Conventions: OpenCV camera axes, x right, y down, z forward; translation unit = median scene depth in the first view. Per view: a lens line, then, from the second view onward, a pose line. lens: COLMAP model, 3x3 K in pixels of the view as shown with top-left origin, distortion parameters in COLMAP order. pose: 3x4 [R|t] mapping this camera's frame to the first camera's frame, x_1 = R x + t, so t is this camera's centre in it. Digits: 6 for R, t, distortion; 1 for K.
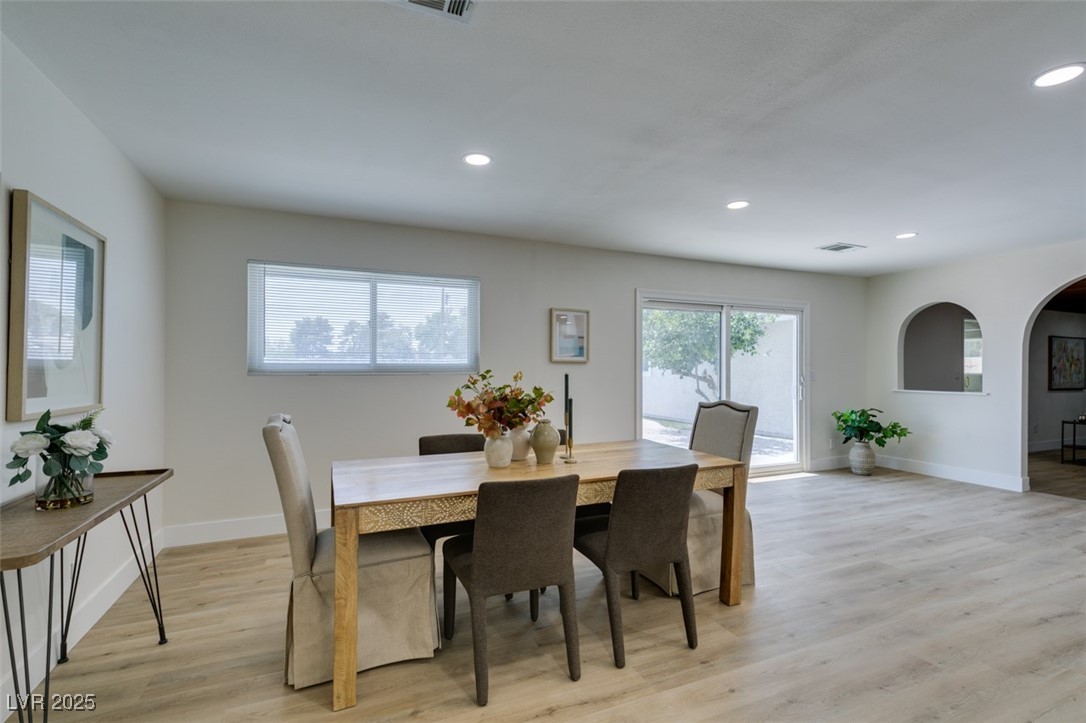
lens RADIAL K [[485.1, 0, 540.6], [0, 485.1, 365.4], [0, 0, 1]] dist [0.006630, -0.002404]
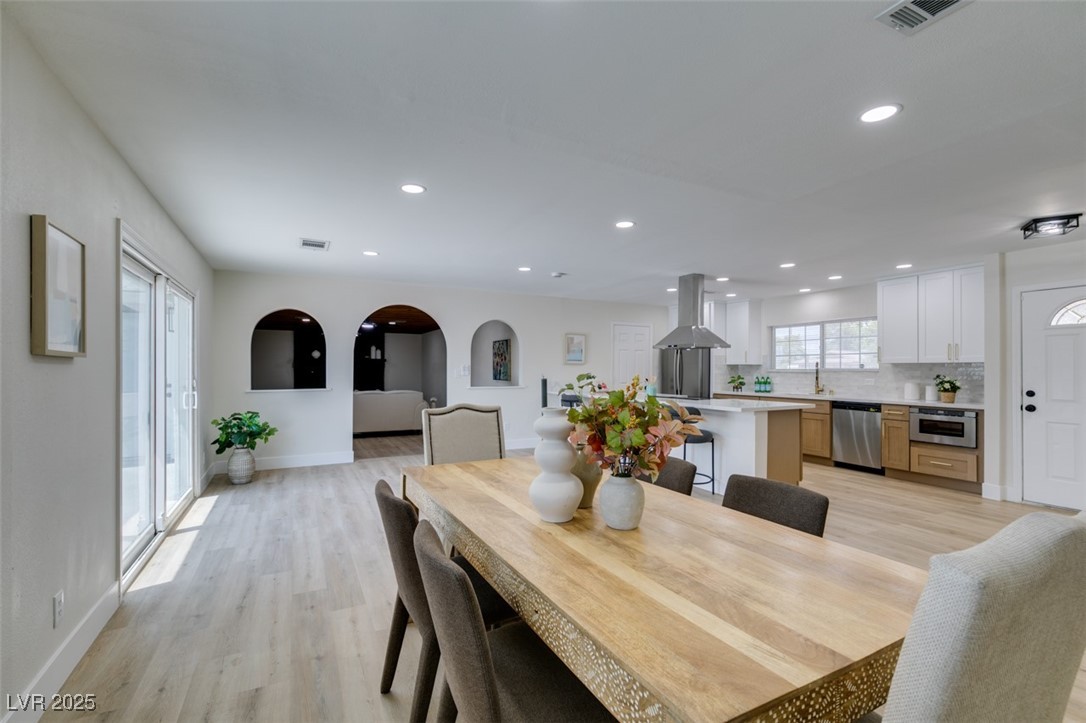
lens RADIAL K [[485.1, 0, 540.6], [0, 485.1, 364.9], [0, 0, 1]] dist [0.006630, -0.002404]
pose [[-0.069130, 0.002817, 0.997604, -0.551645], [-0.002941, 0.999991, -0.003028, -0.000915], [-0.997603, -0.003143, -0.069121, 0.888372]]
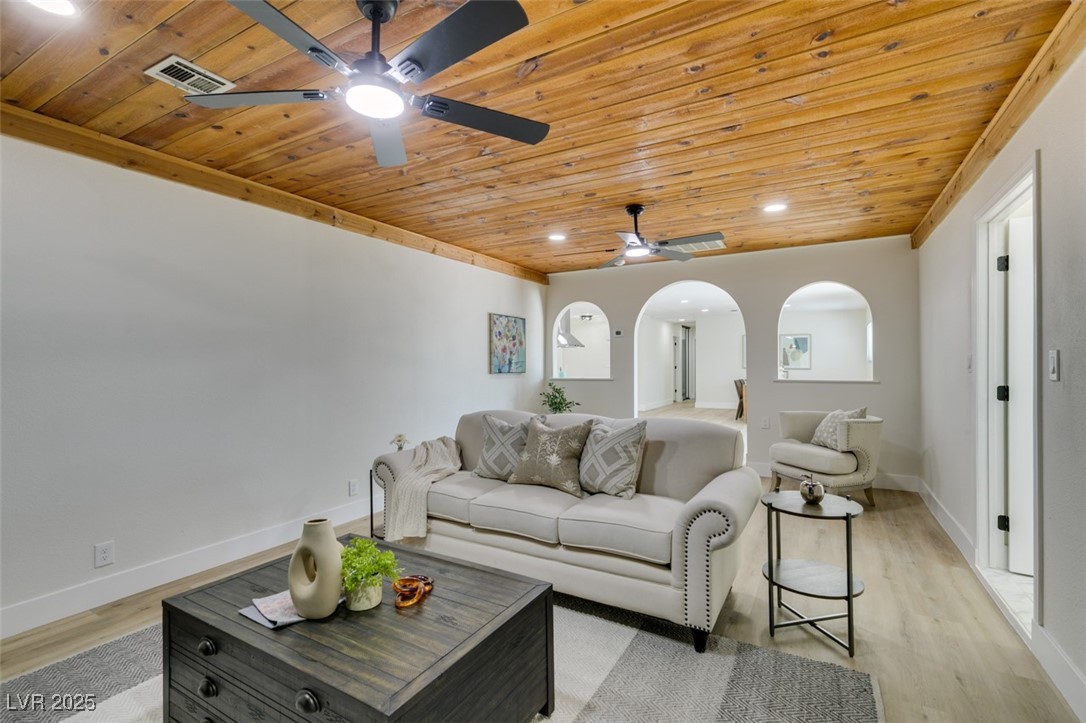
lens RADIAL K [[485.1, 0, 539.1], [0, 485.1, 364.2], [0, 0, 1]] dist [0.006630, -0.002404]
pose [[-0.805881, -0.002475, -0.592072, 3.125246], [0.001995, 0.999974, -0.006896, 0.052521], [0.592074, -0.006739, -0.805855, 2.471012]]
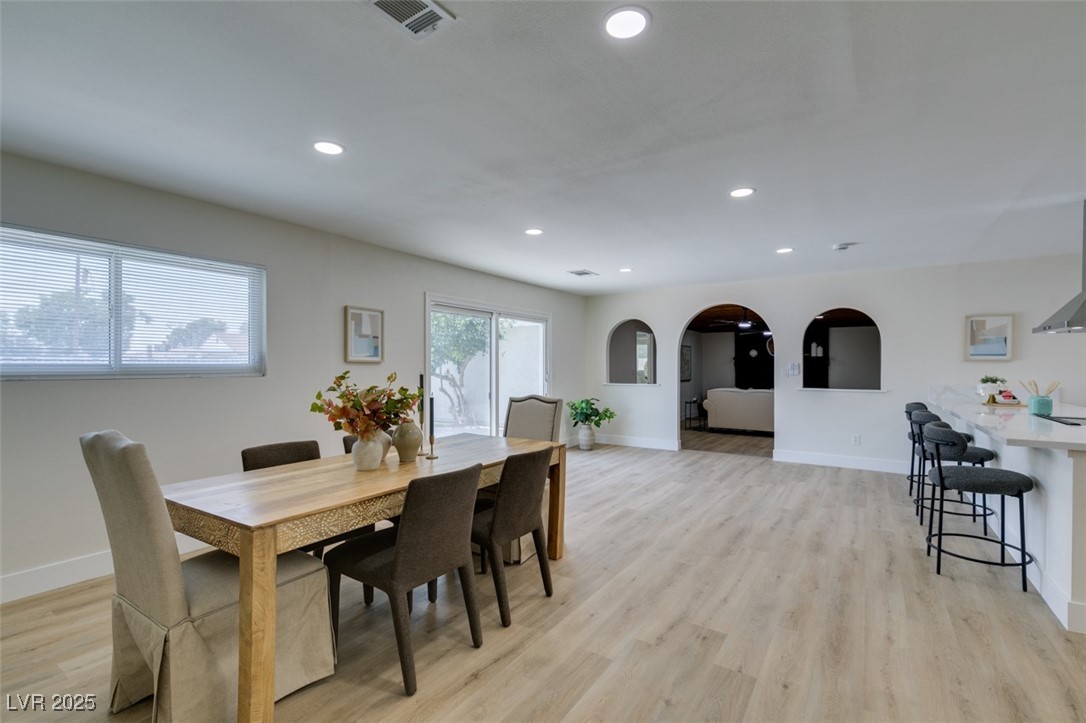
lens RADIAL K [[485.1, 0, 538.3], [0, 485.1, 363.4], [0, 0, 1]] dist [0.006630, -0.002404]
pose [[0.838980, -0.000127, 0.544162, -0.256119], [0.002063, 0.999994, -0.002947, -0.001678], [-0.544158, 0.003595, 0.838975, -0.010173]]
